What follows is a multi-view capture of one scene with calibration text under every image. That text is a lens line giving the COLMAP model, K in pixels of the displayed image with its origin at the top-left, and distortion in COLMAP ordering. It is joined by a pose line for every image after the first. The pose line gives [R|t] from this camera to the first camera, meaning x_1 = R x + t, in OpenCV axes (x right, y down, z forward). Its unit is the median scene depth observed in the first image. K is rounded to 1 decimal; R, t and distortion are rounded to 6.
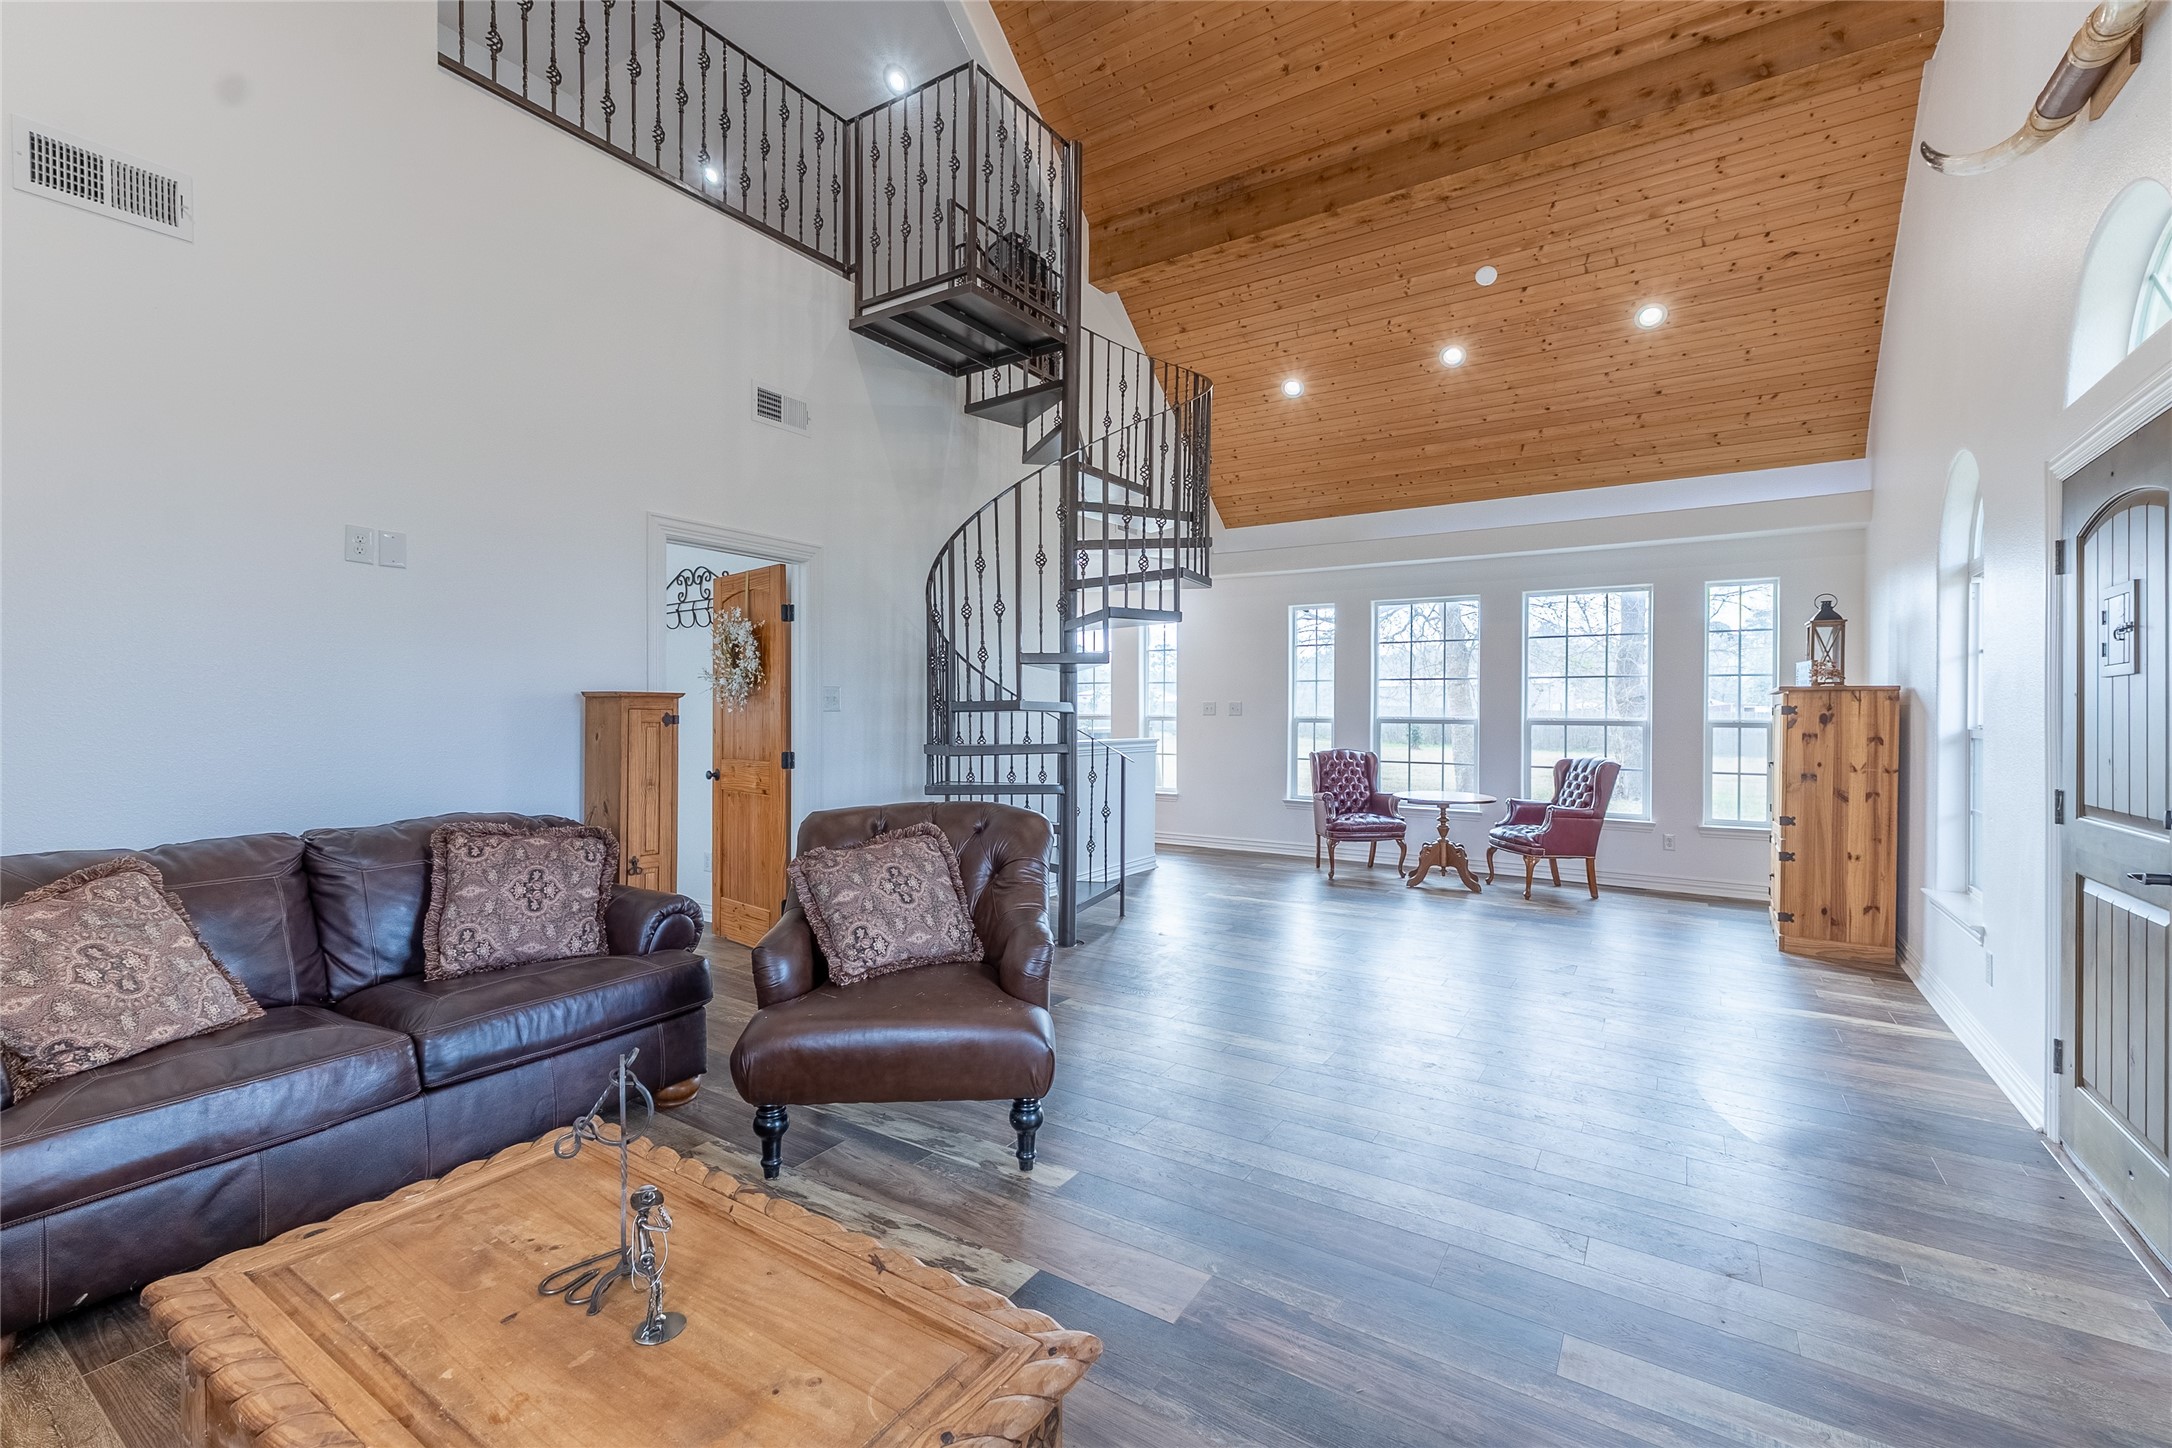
lens RADIAL K [[926.8, 0, 1076.7], [0, 926.8, 718.2], [0, 0, 1]] dist [0.001770, 0.000552]
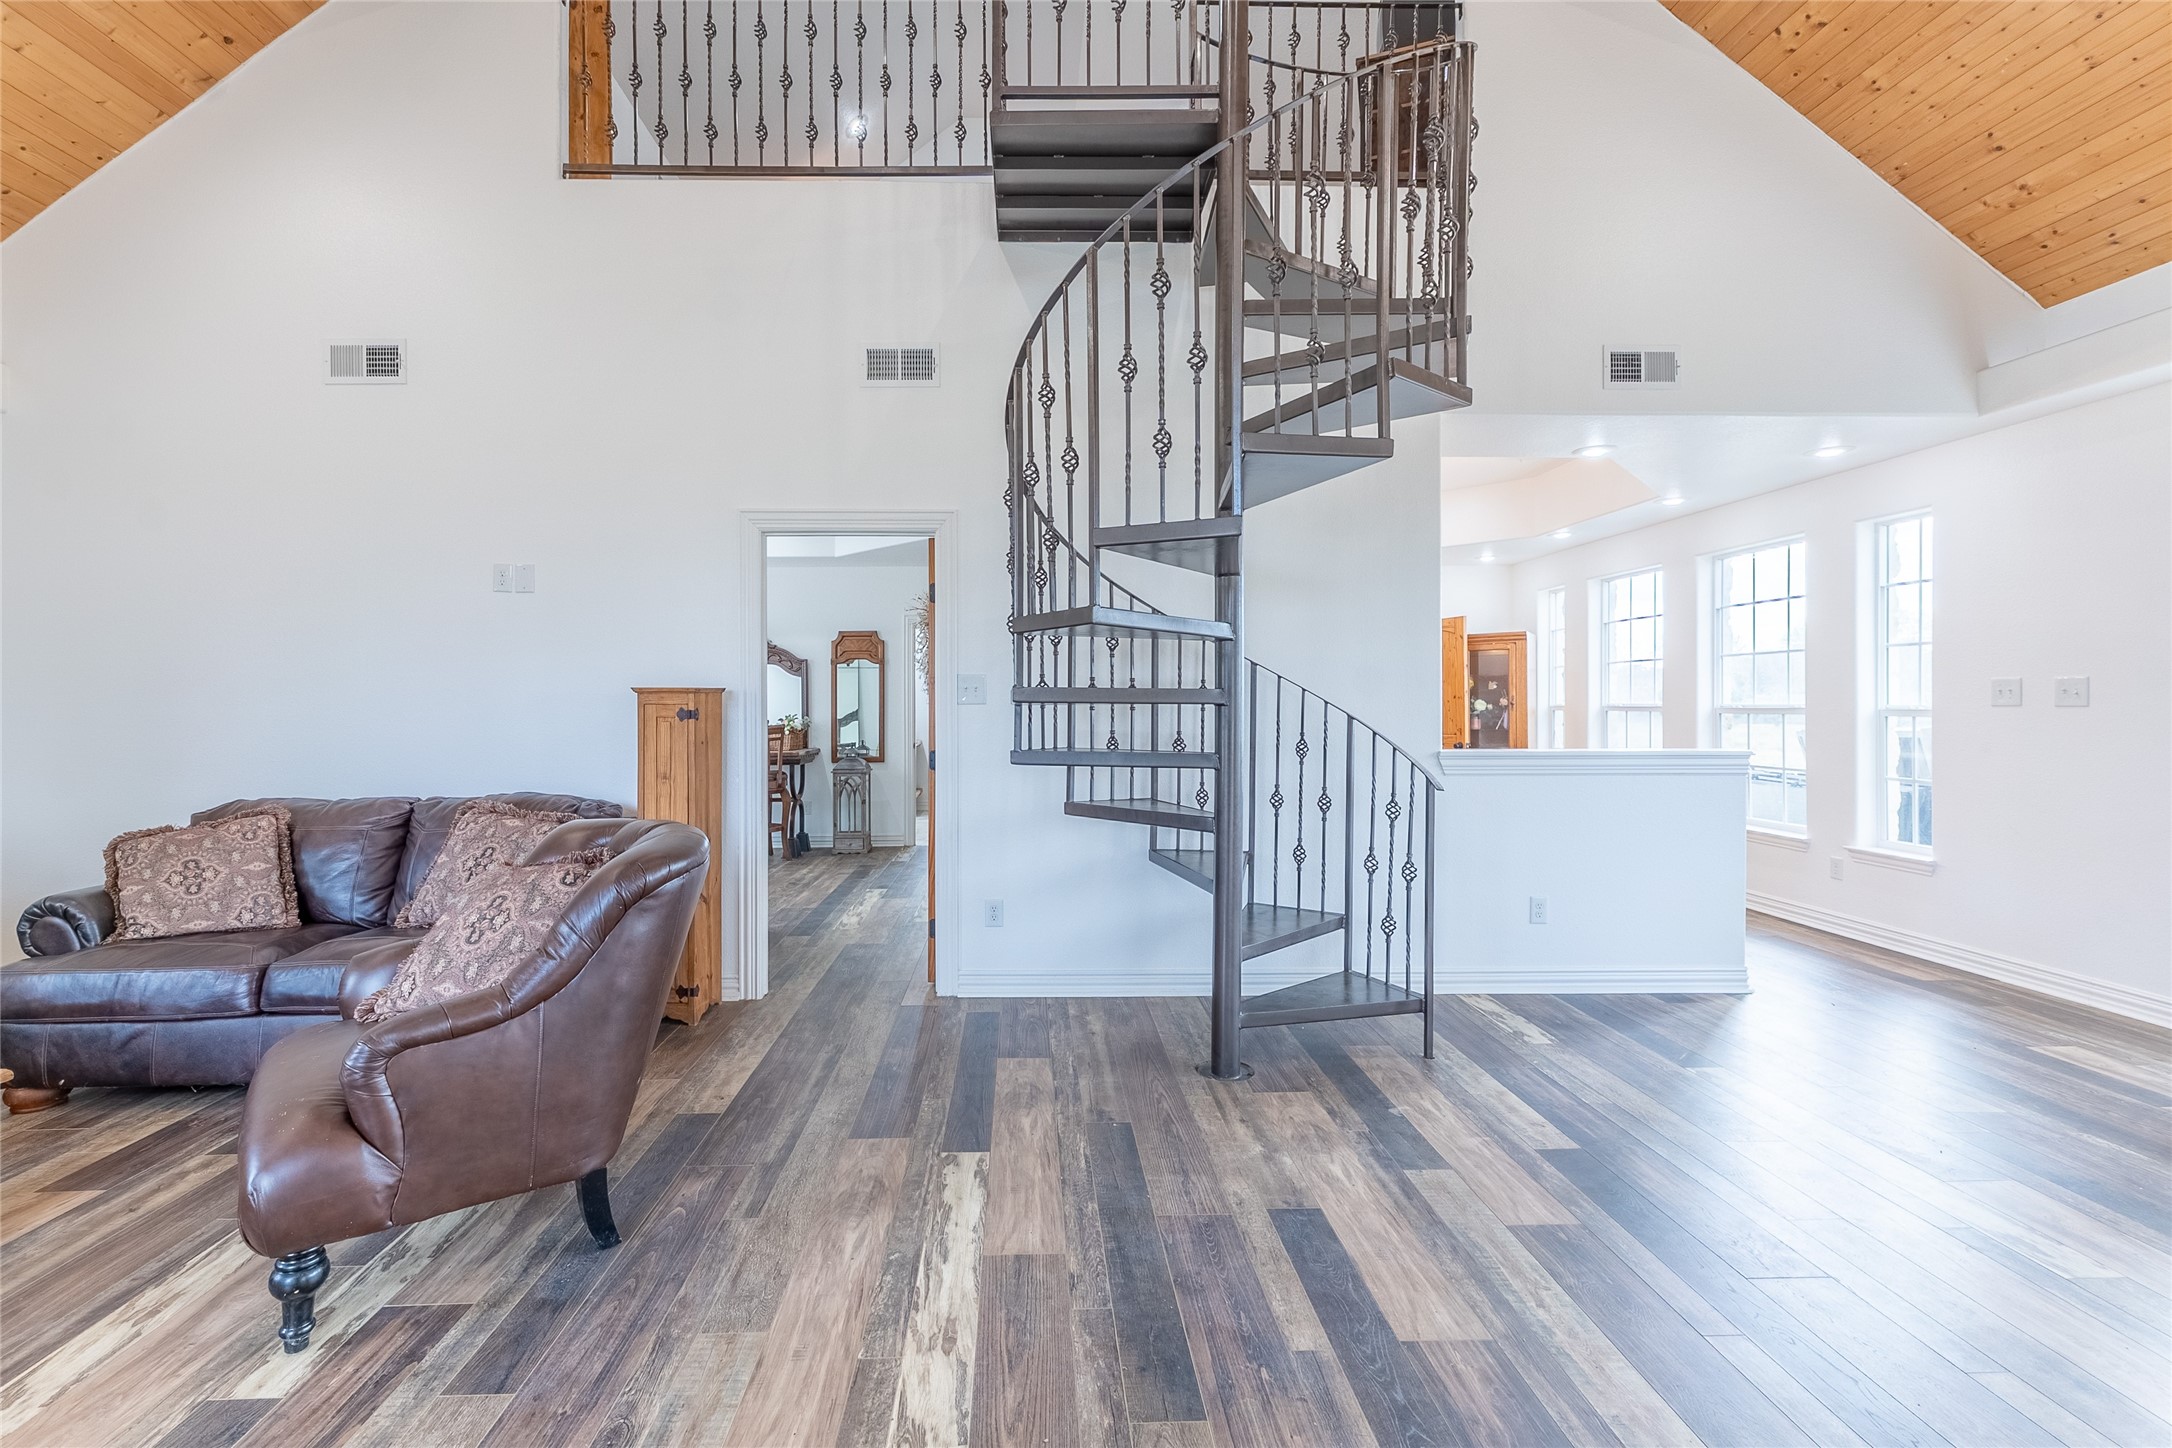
lens RADIAL K [[926.8, 0, 1081.2], [0, 926.8, 721.9], [0, 0, 1]] dist [0.001770, 0.000552]
pose [[0.575630, -0.013080, -0.817605, 0.565056], [0.000586, 0.999878, -0.015583, 0.023466], [0.817710, 0.008490, 0.575568, 0.719209]]
